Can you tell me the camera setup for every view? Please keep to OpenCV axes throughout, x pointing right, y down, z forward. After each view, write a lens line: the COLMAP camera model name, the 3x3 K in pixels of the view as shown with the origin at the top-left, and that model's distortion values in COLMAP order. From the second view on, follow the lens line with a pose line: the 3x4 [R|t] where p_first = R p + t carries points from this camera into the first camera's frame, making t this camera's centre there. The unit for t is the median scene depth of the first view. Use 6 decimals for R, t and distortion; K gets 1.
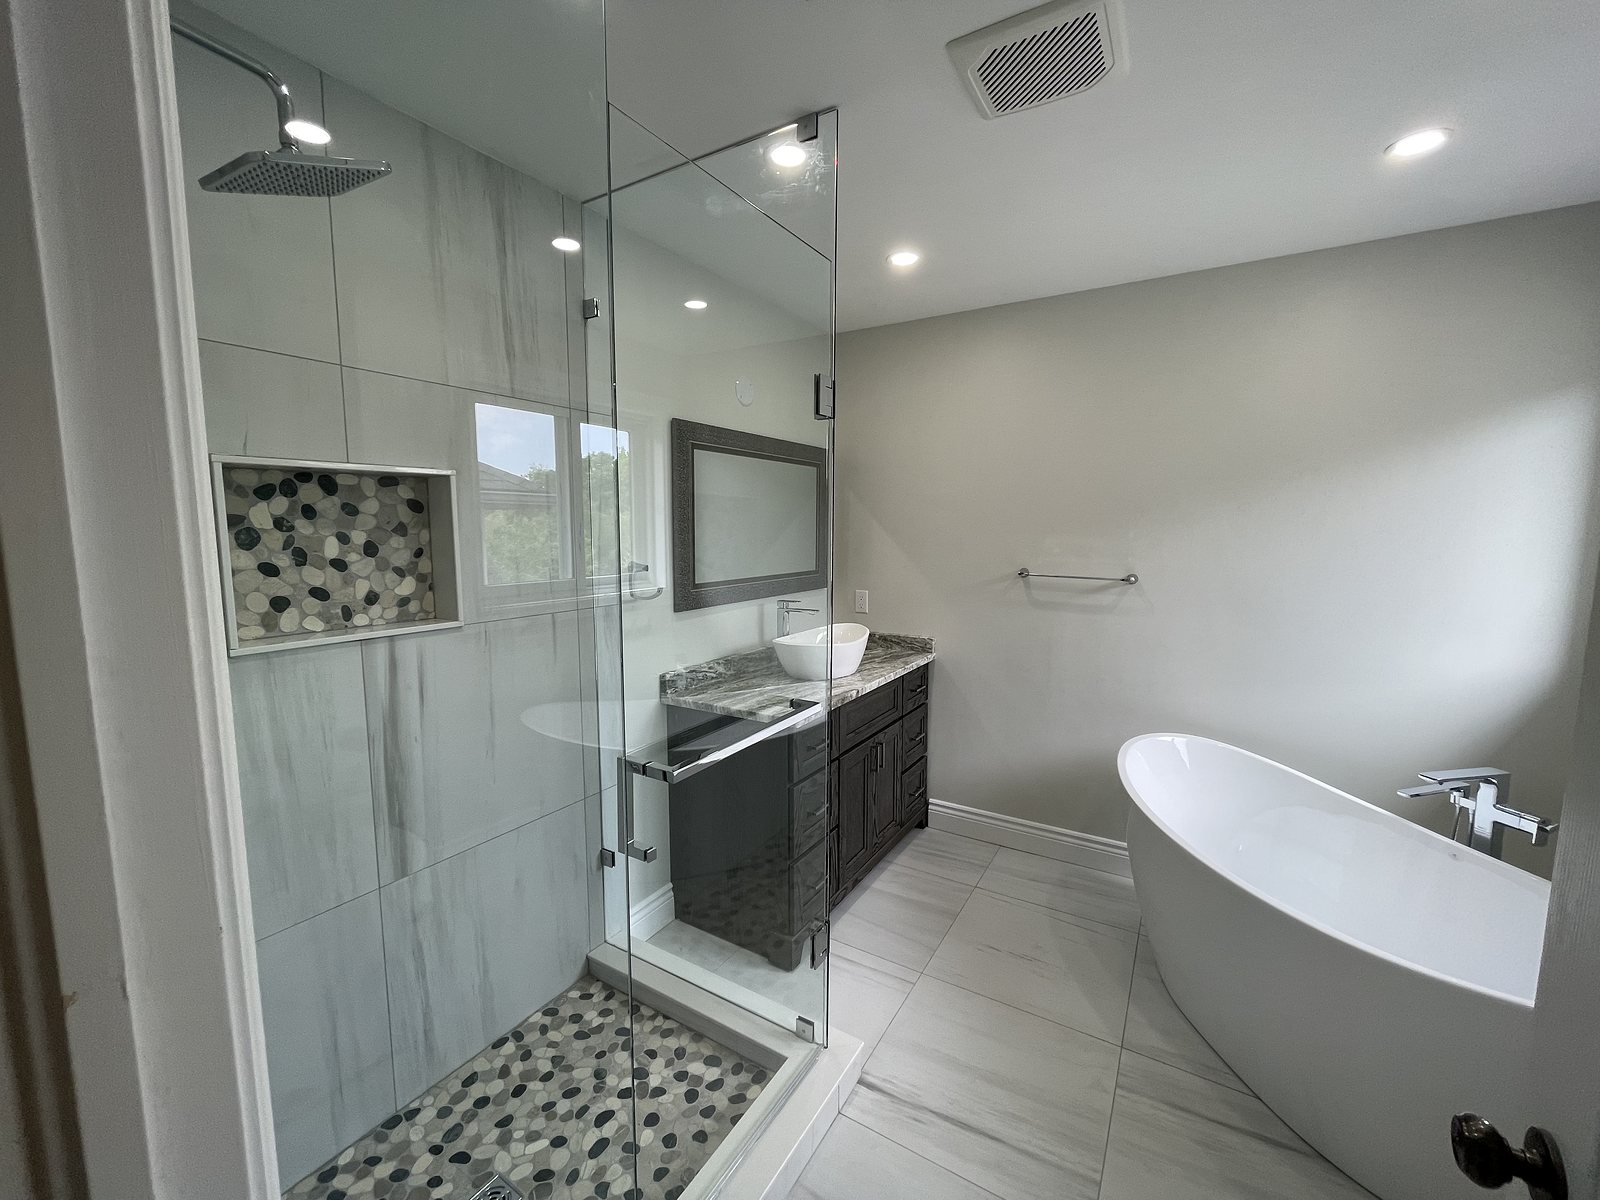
lens RADIAL K [[645.5, 0, 803.2], [0, 645.5, 597.3], [0, 0, 1]] dist [-0.003582, 0.000114]
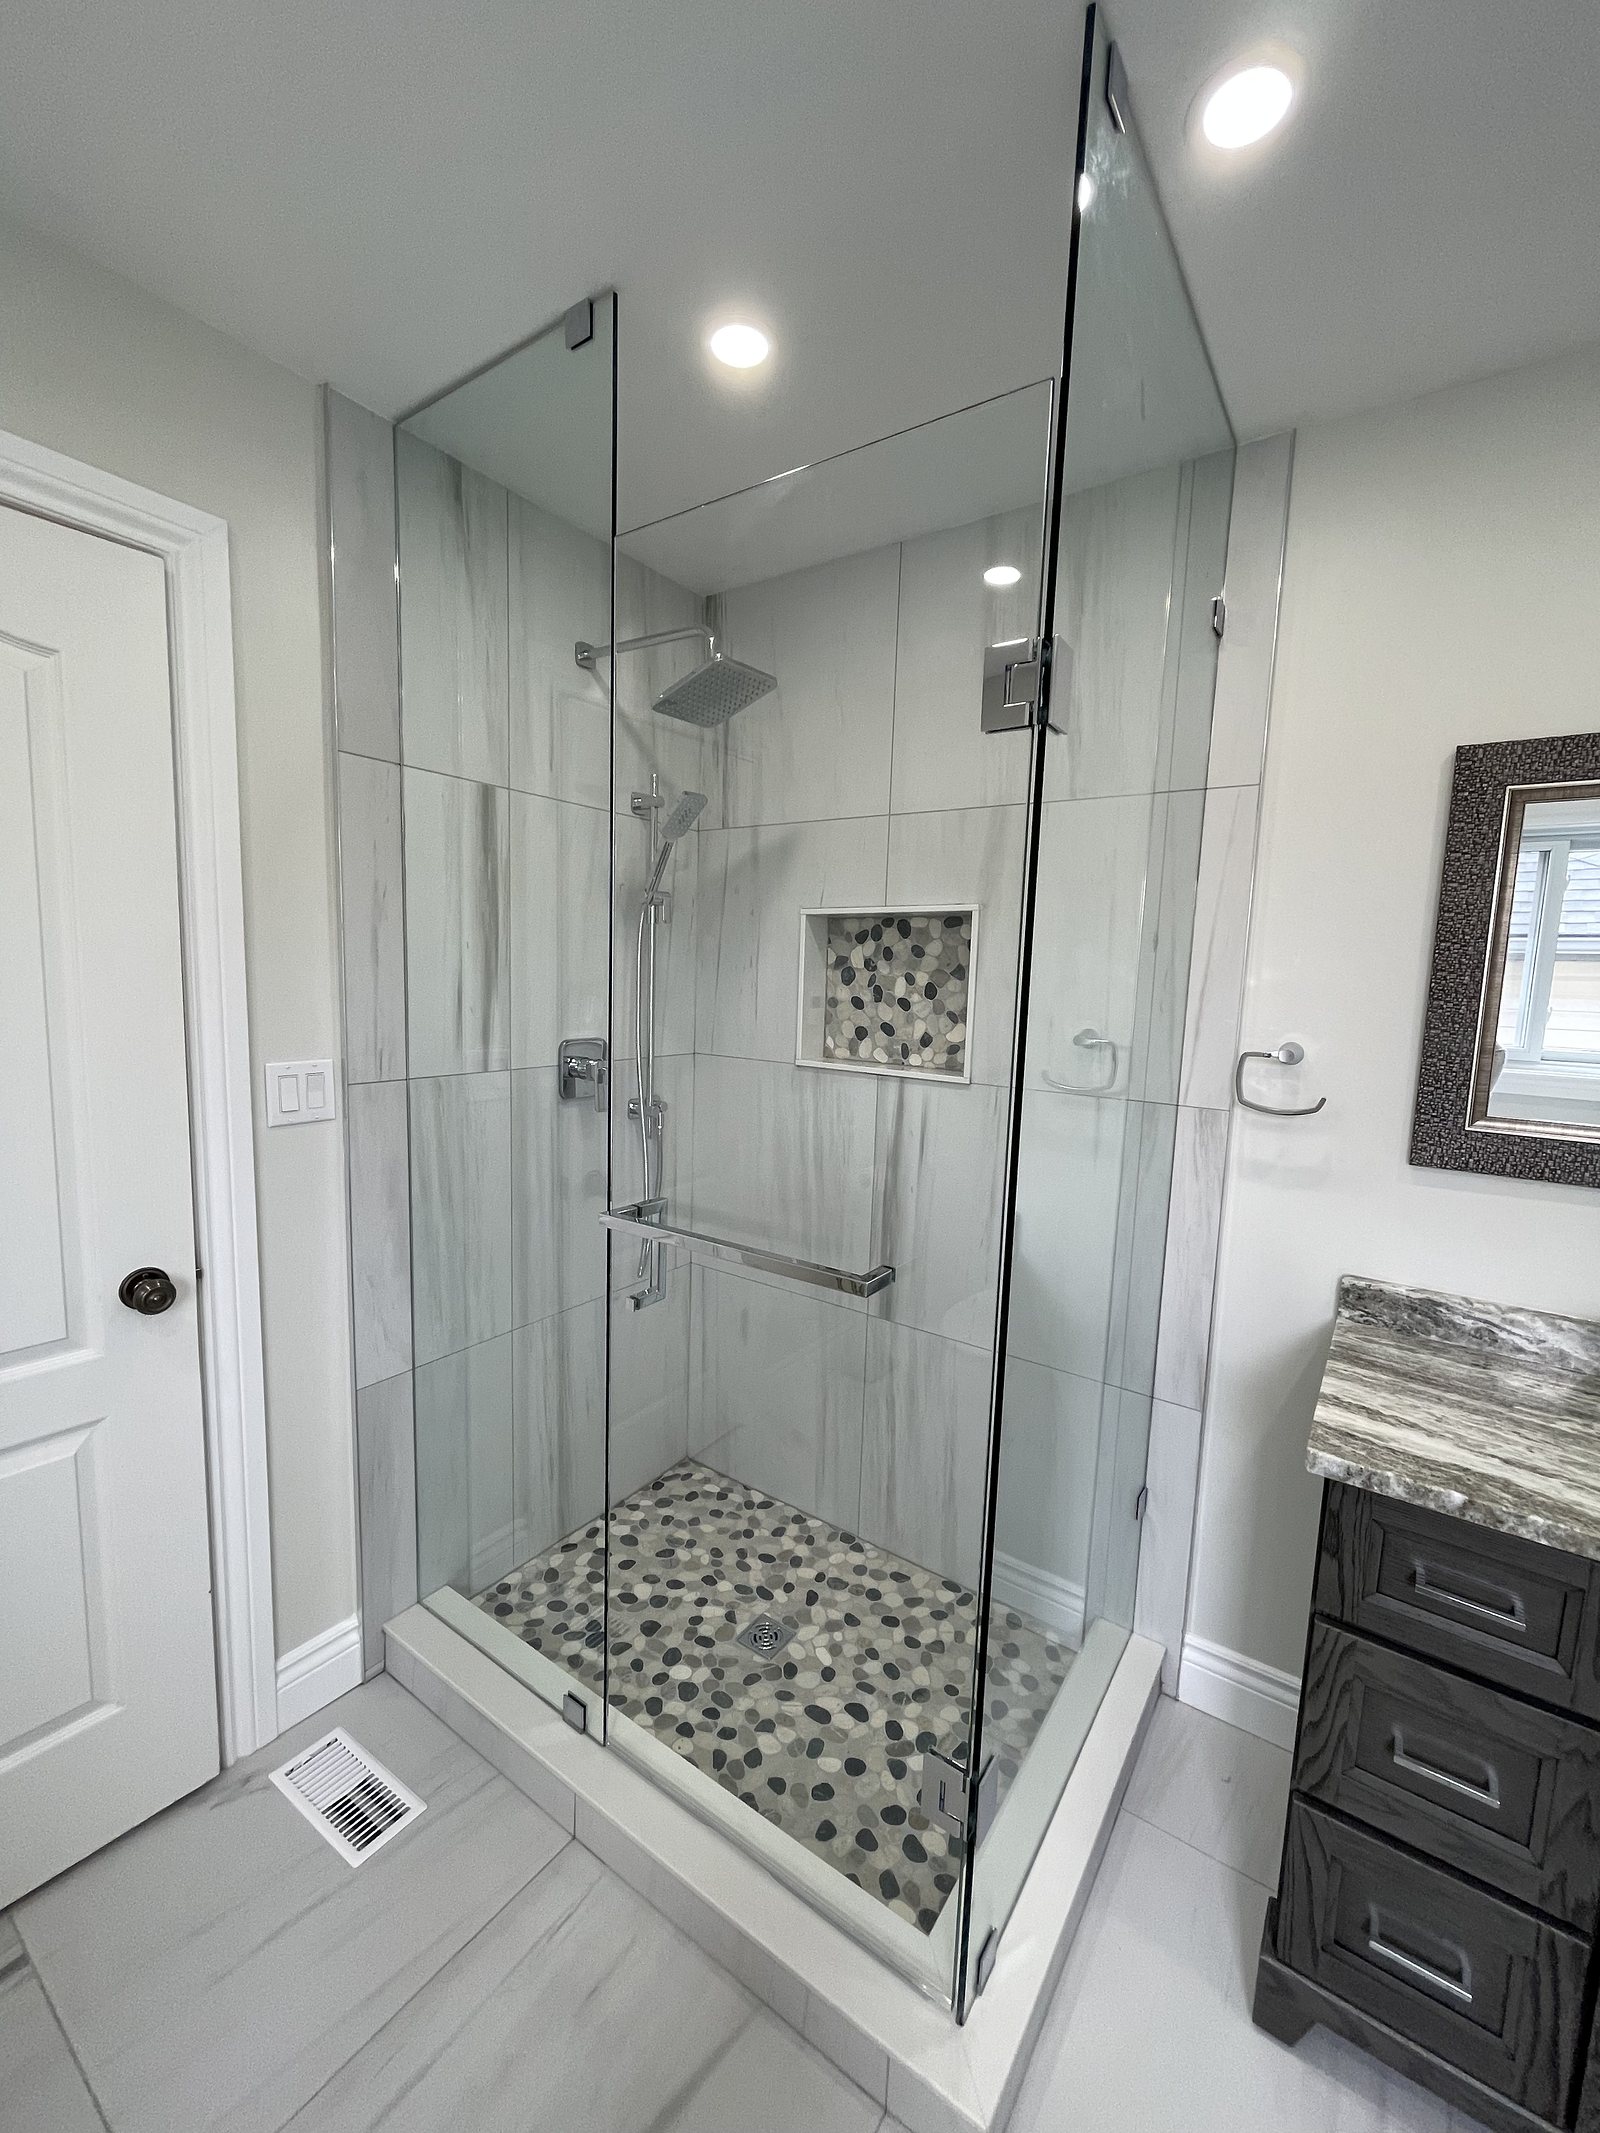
lens RADIAL K [[860.5, 0, 805.0], [0, 860.5, 1070.3], [0, 0, 1]] dist [-0.003582, 0.000114]
pose [[-0.052121, 0.109074, -0.992666, 0.681778], [-0.144393, 0.982749, 0.115565, -0.081709], [0.988147, 0.149358, -0.035472, 0.890379]]
